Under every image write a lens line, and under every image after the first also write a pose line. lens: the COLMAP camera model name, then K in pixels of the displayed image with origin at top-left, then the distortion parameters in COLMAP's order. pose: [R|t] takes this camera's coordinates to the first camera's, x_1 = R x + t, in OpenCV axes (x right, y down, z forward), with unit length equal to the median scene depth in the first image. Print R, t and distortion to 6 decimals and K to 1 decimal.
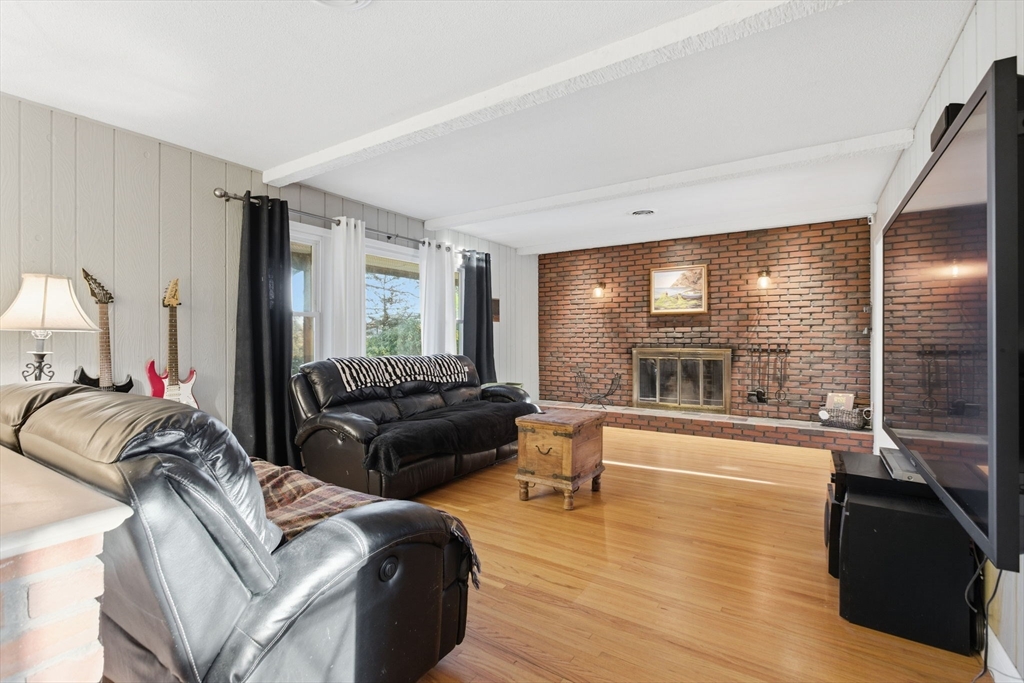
lens RADIAL K [[458.7, 0, 534.6], [0, 458.7, 336.6], [0, 0, 1]] dist [-0.003775, -0.000585]
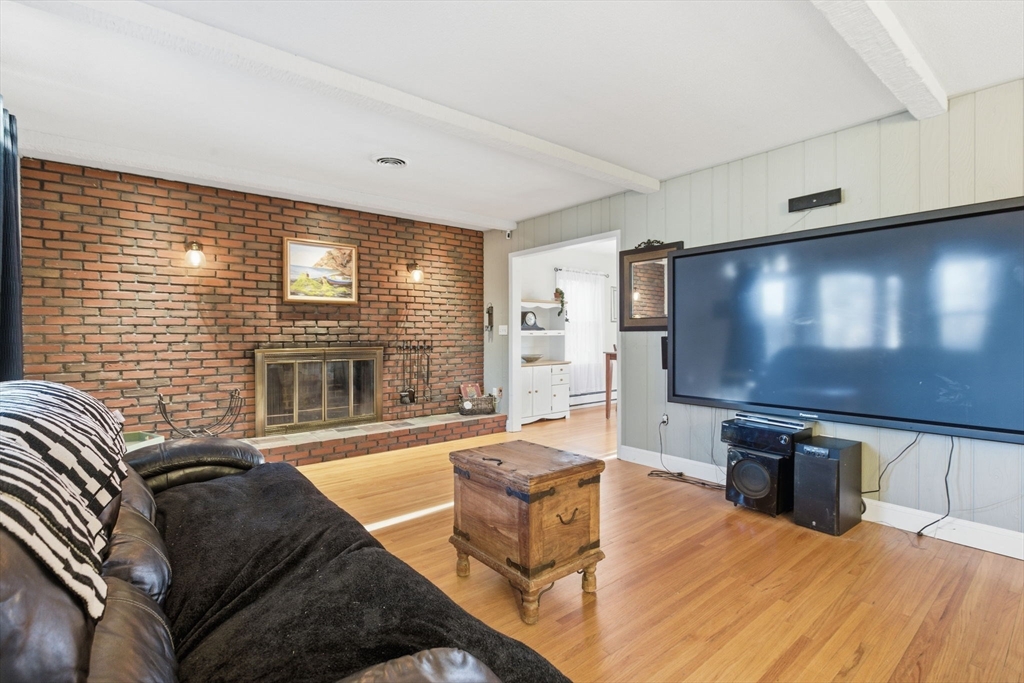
lens RADIAL K [[458.7, 0, 513.1], [0, 458.7, 335.3], [0, 0, 1]] dist [-0.003775, -0.000585]
pose [[0.359331, -0.001857, 0.933208, -0.293552], [-0.001119, 0.999996, 0.002420, 0.002258], [-0.933209, -0.001914, 0.359328, 0.434437]]
